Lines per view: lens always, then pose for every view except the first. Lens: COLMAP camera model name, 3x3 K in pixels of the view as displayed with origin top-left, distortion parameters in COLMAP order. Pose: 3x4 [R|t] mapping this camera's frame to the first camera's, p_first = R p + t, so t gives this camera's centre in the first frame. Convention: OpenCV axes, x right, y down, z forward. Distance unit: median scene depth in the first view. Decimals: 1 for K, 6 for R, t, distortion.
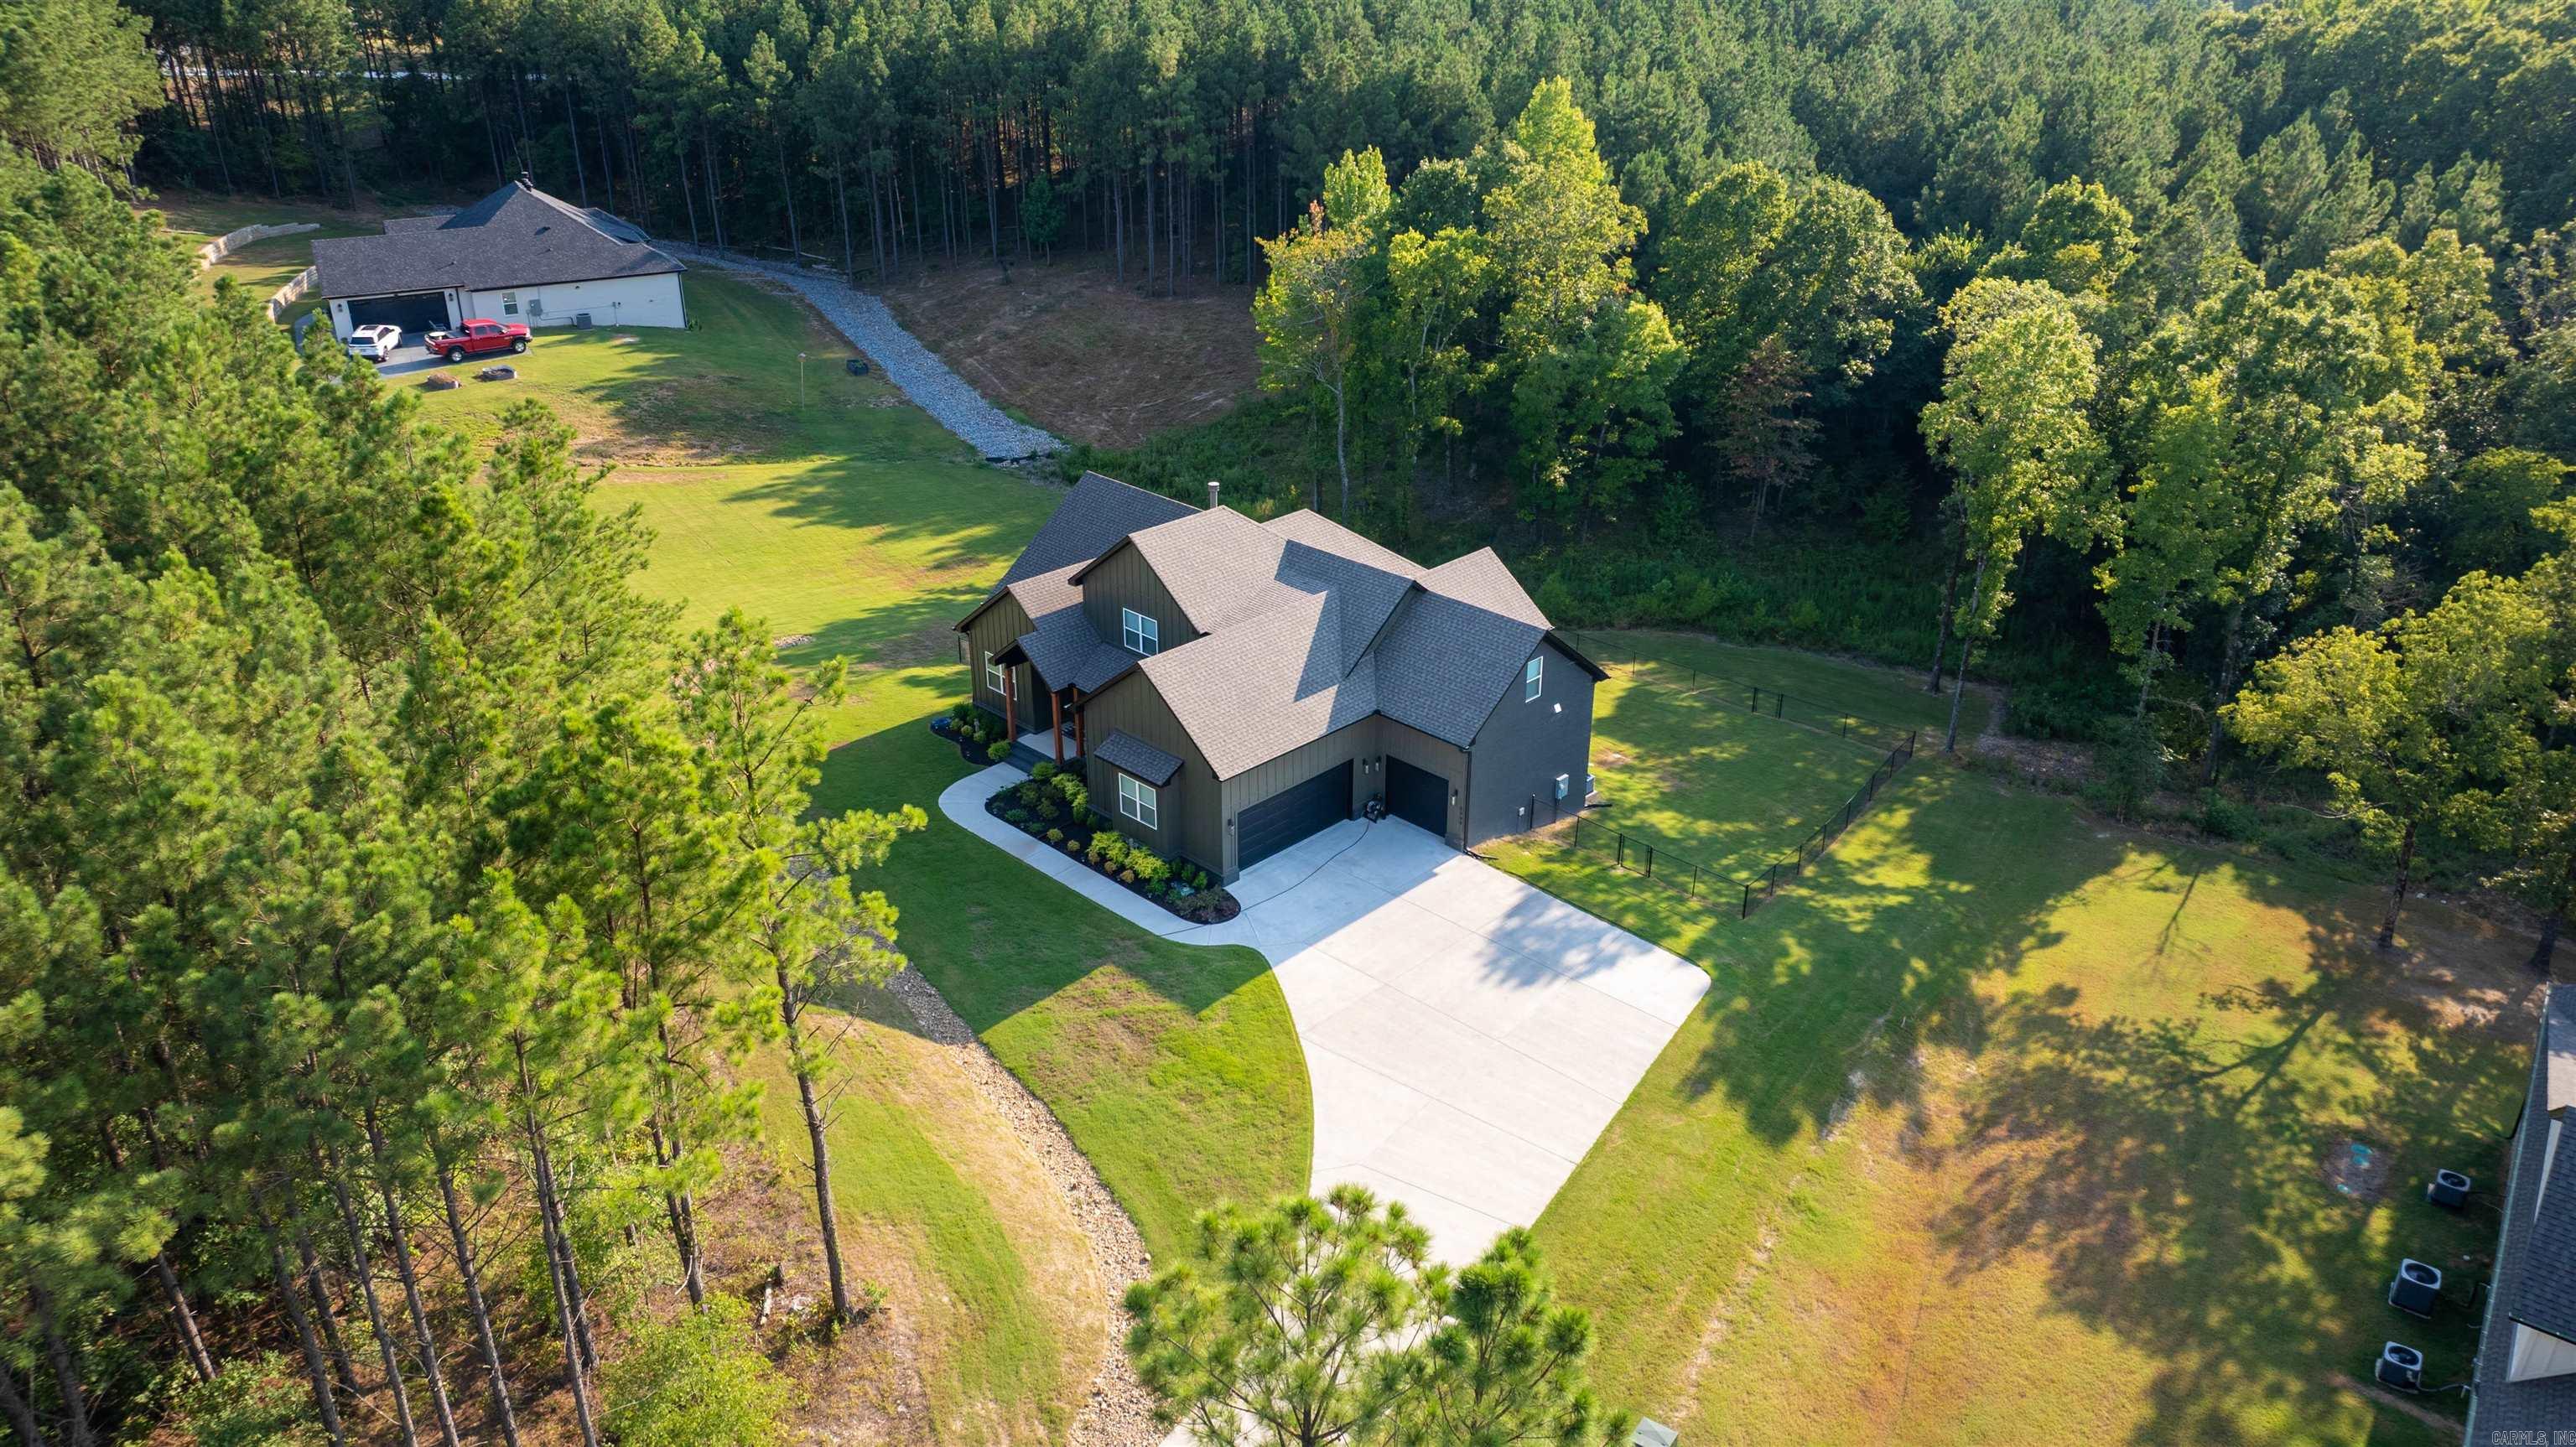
lens RADIAL K [[1809.5, 0, 1292.4], [0, 1809.5, 719.1], [0, 0, 1]] dist [-0.039133, 0.022059]
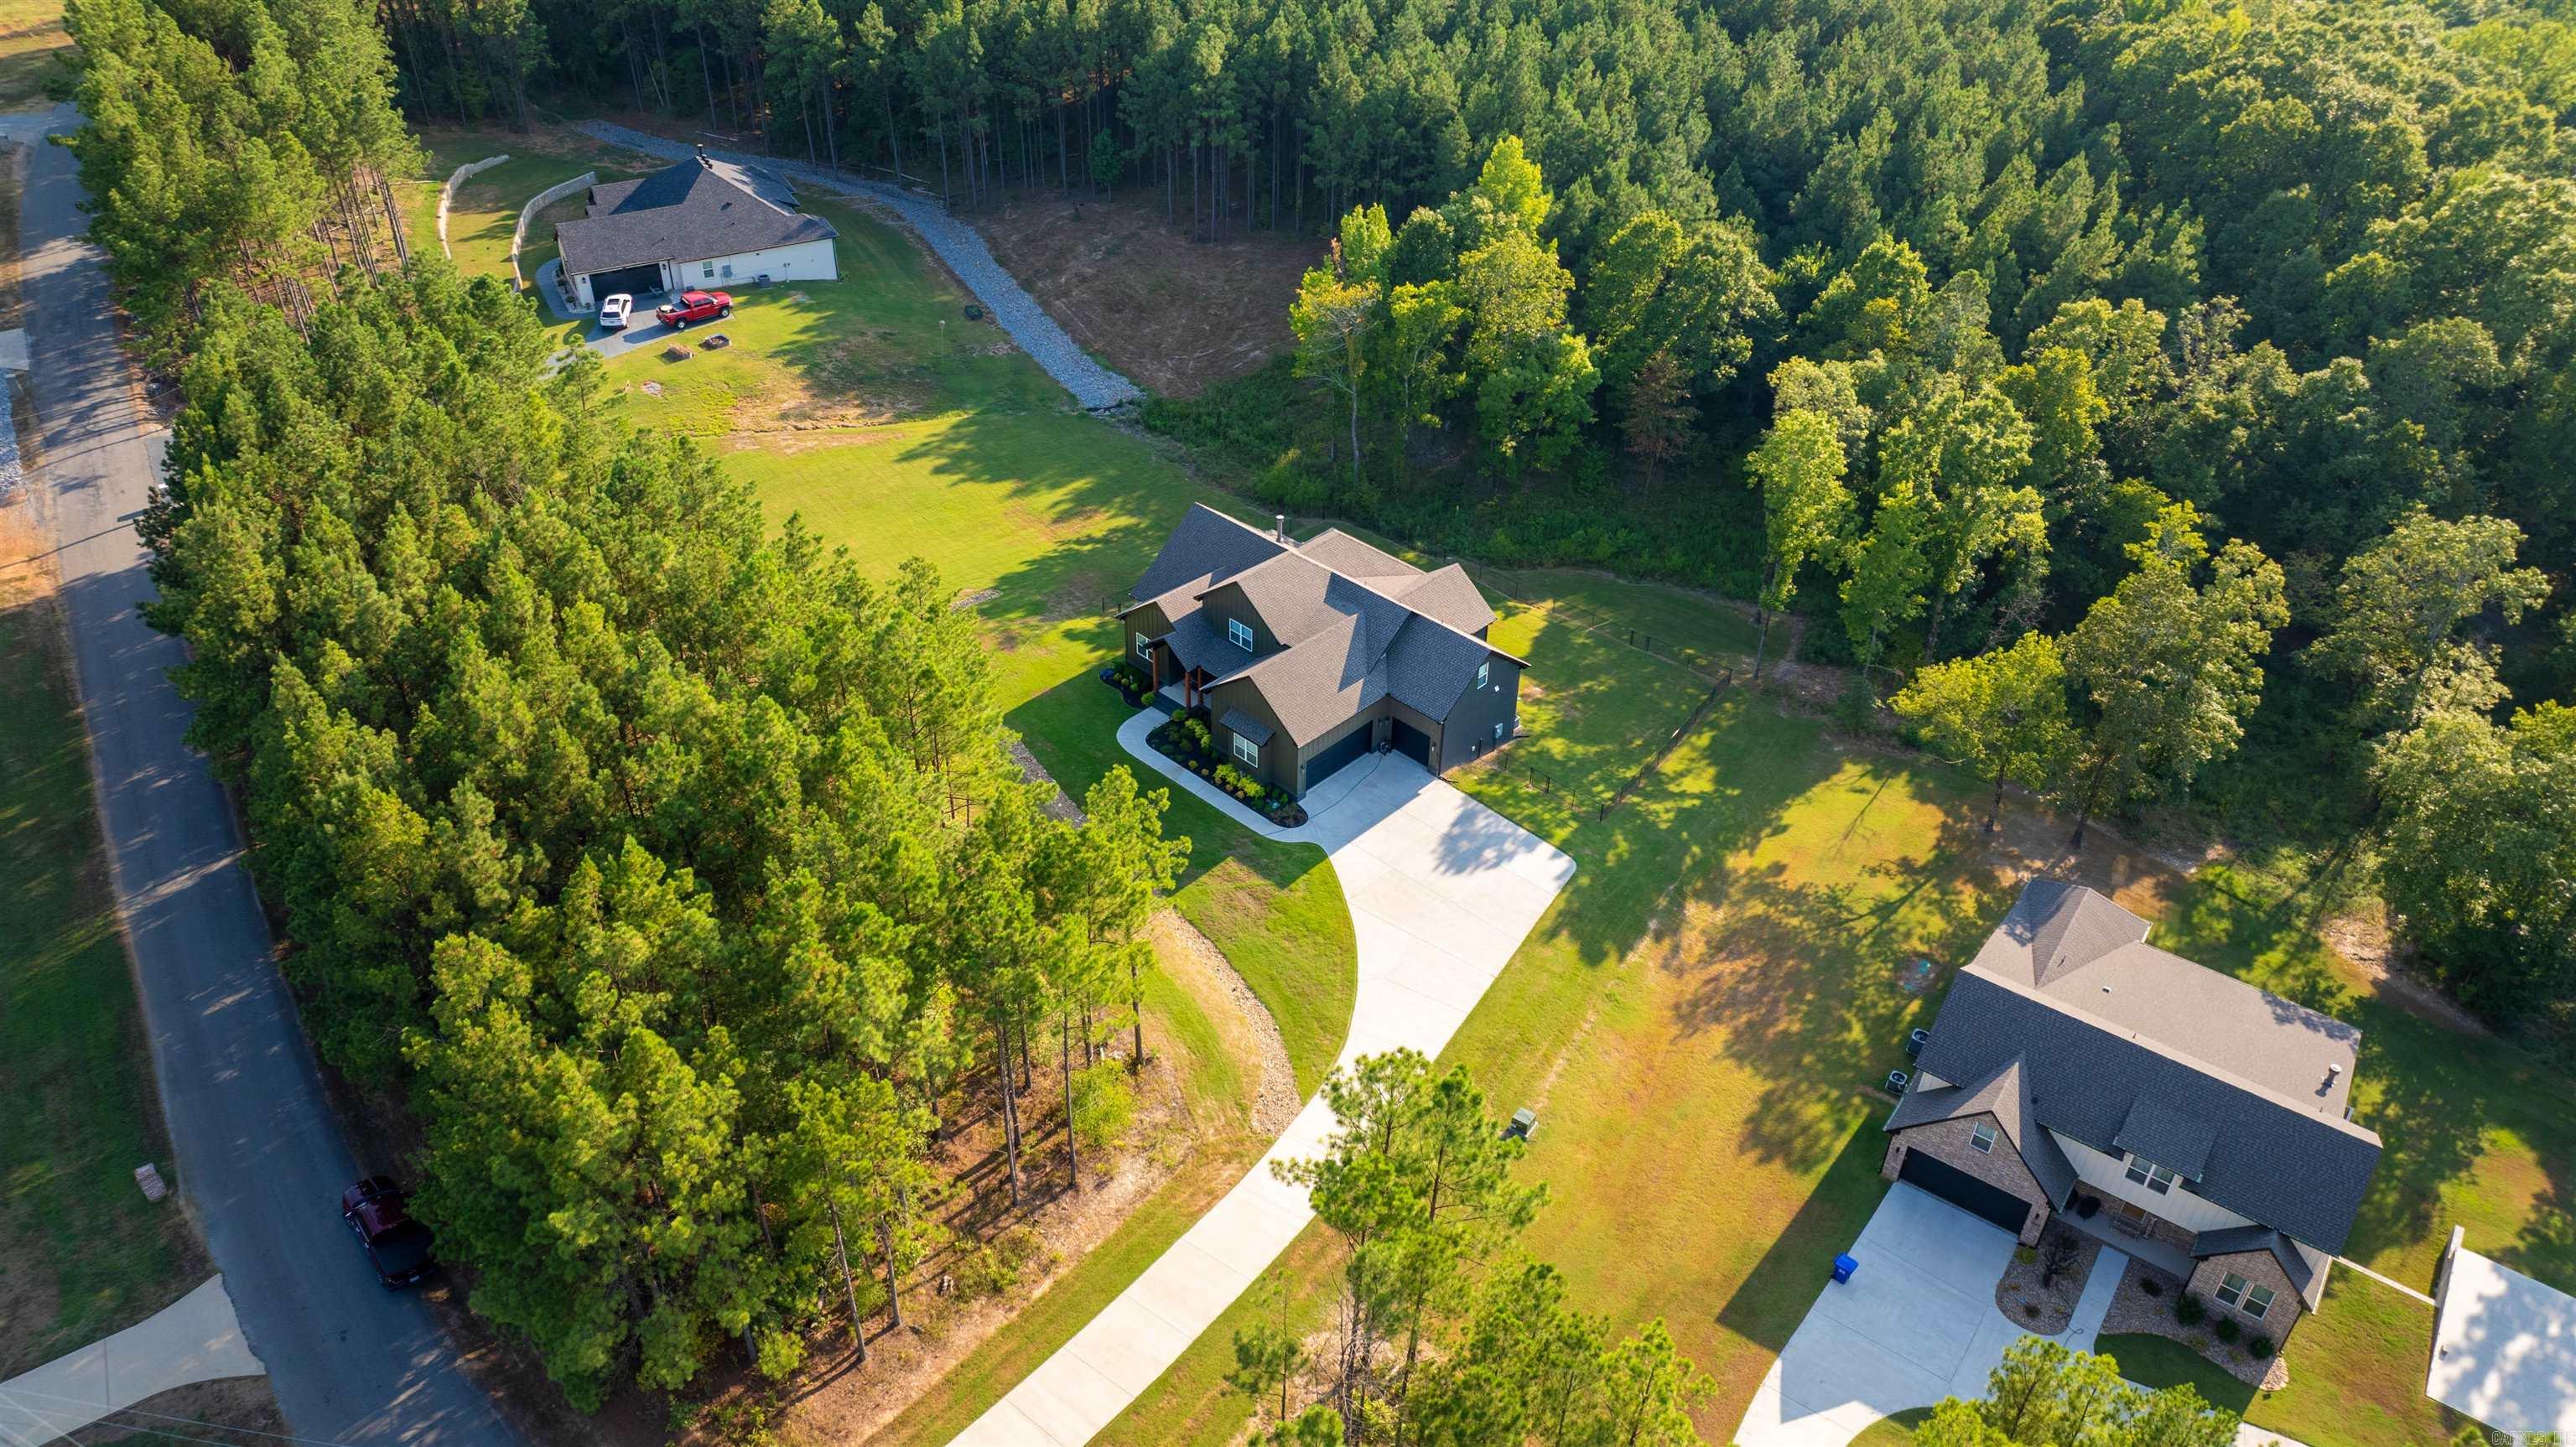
lens RADIAL K [[1809.5, 0, 1292.4], [0, 1809.5, 719.1], [0, 0, 1]] dist [-0.039133, 0.022059]
pose [[0.999736, 0.004766, 0.022458, -0.070377], [-0.008798, 0.983075, 0.182993, -0.256904], [-0.021206, -0.183143, 0.982858, -0.574359]]
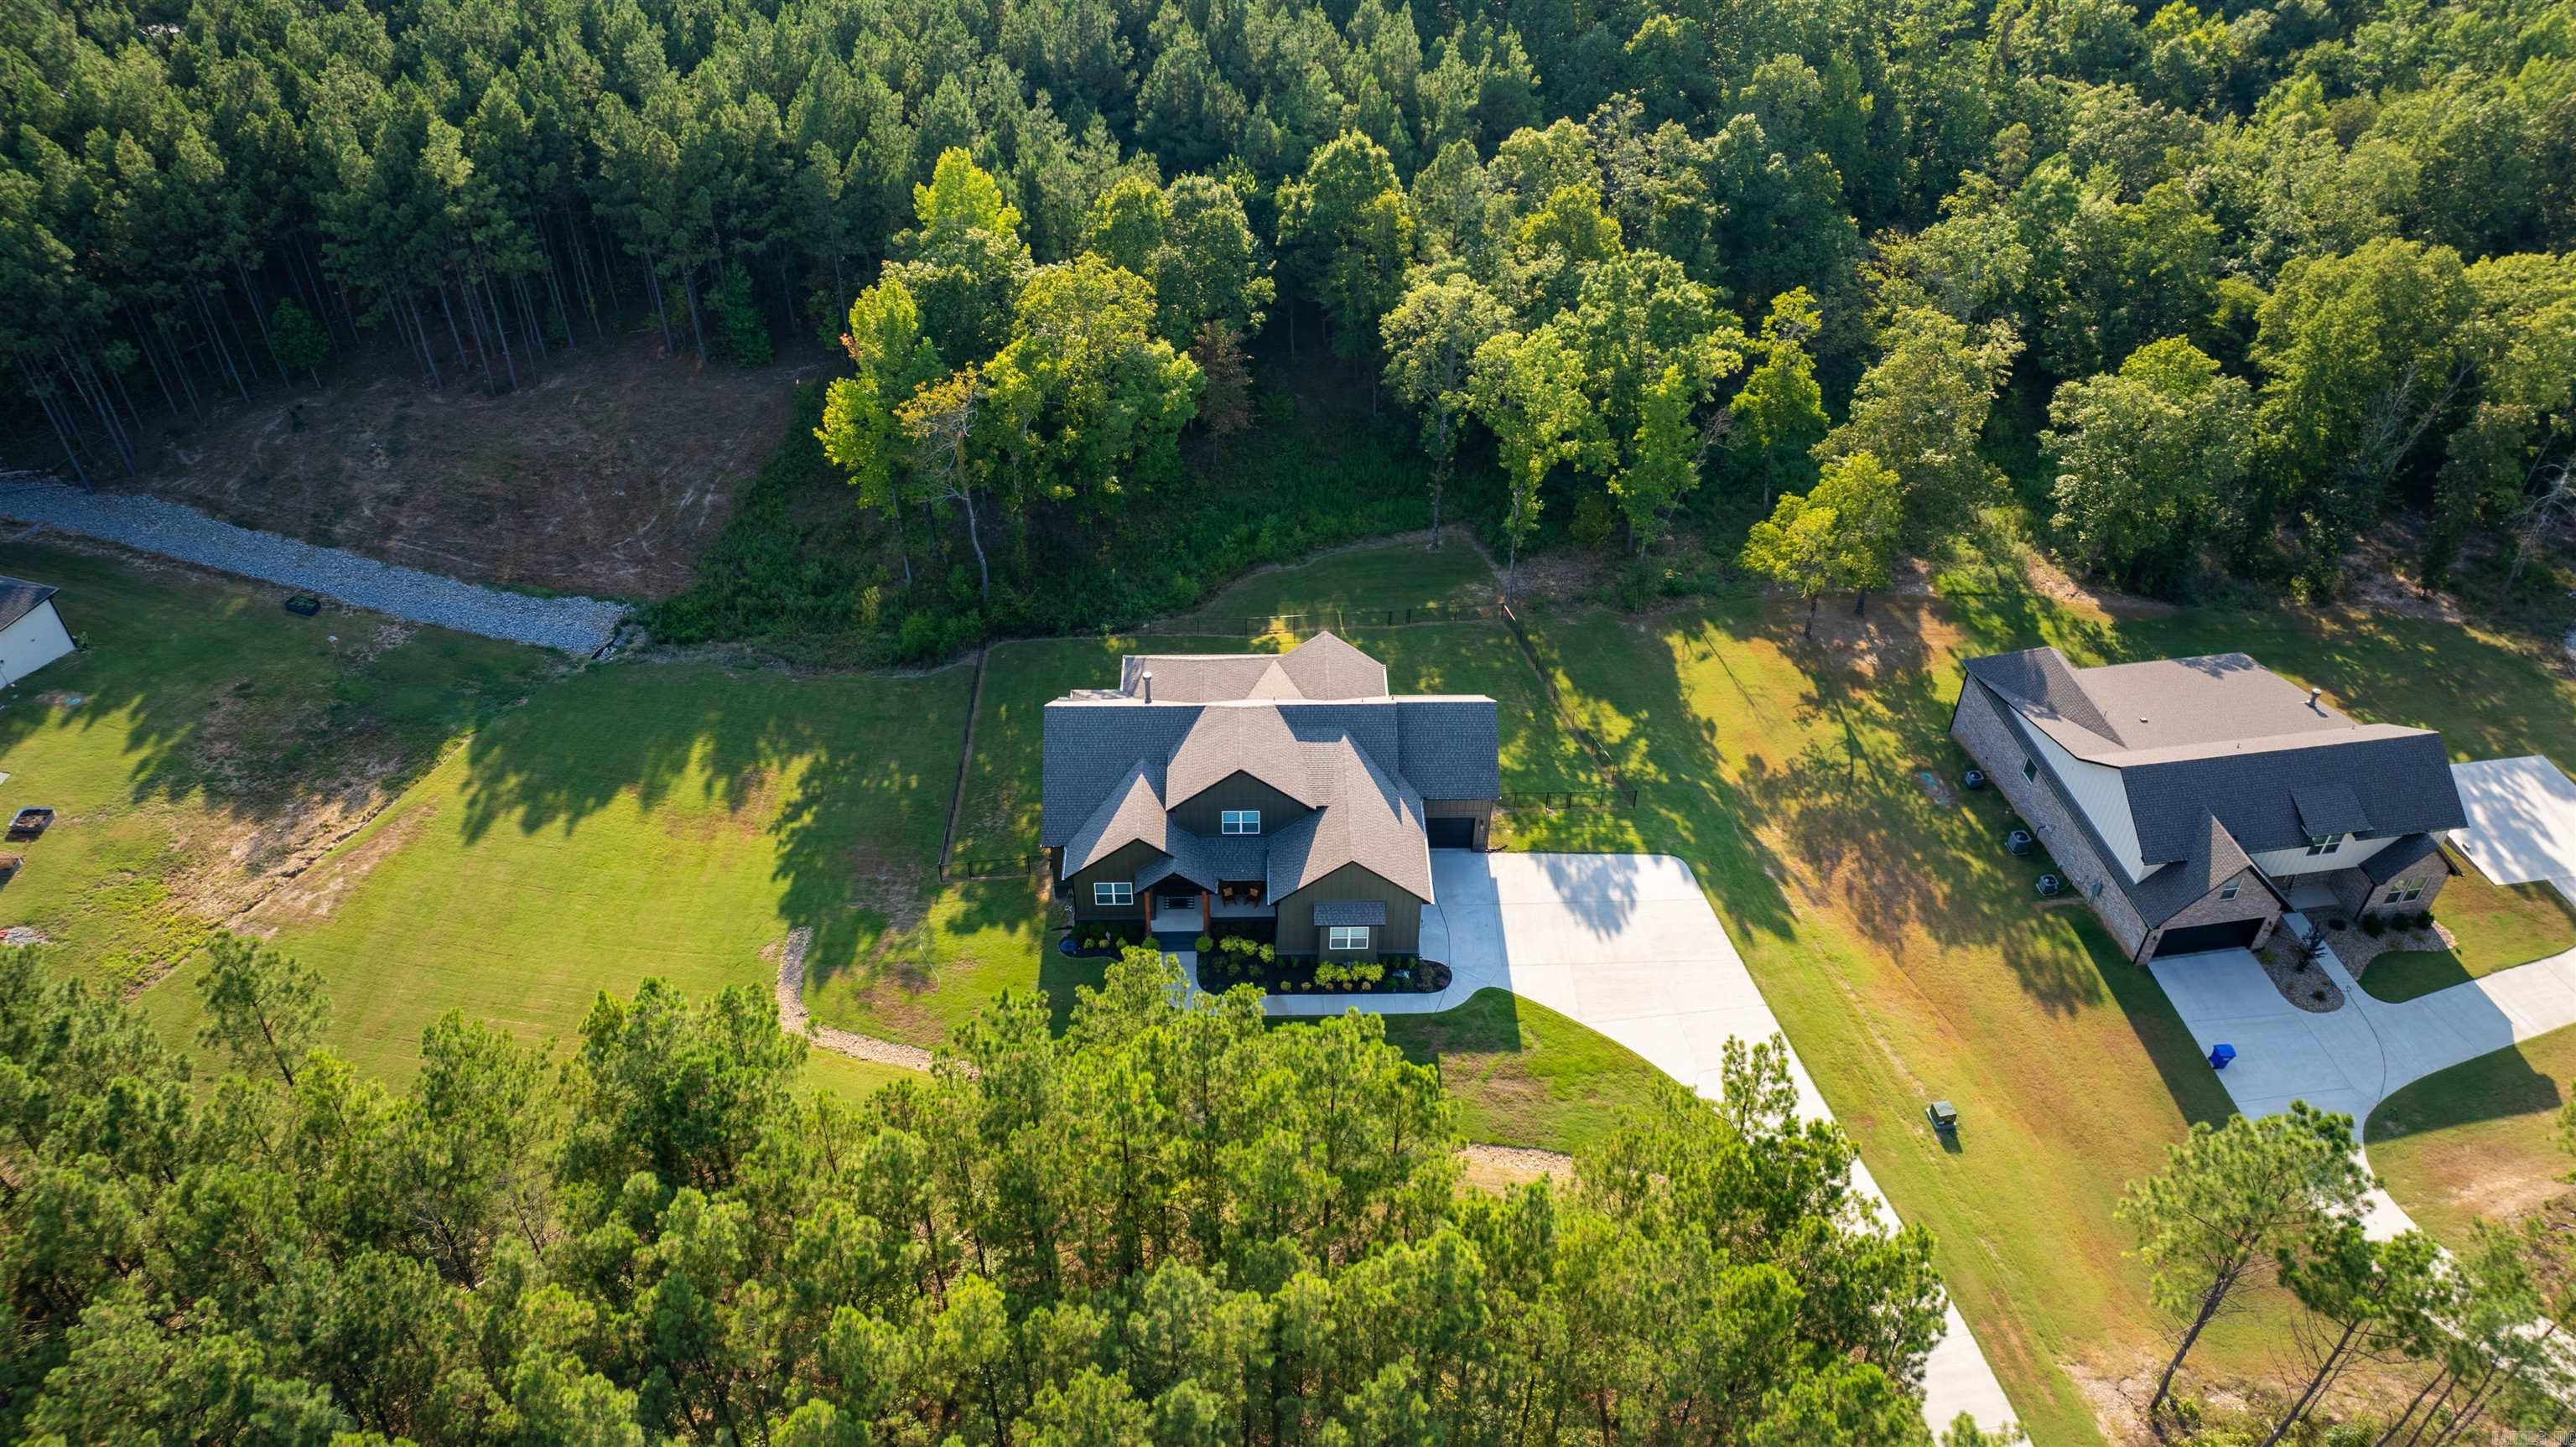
lens RADIAL K [[1809.5, 0, 1292.4], [0, 1809.5, 719.1], [0, 0, 1]] dist [-0.039133, 0.022059]
pose [[0.699487, -0.457407, 0.549087, -0.725191], [0.297710, 0.884998, 0.357975, -0.558265], [-0.649682, -0.086930, 0.755220, -0.033635]]
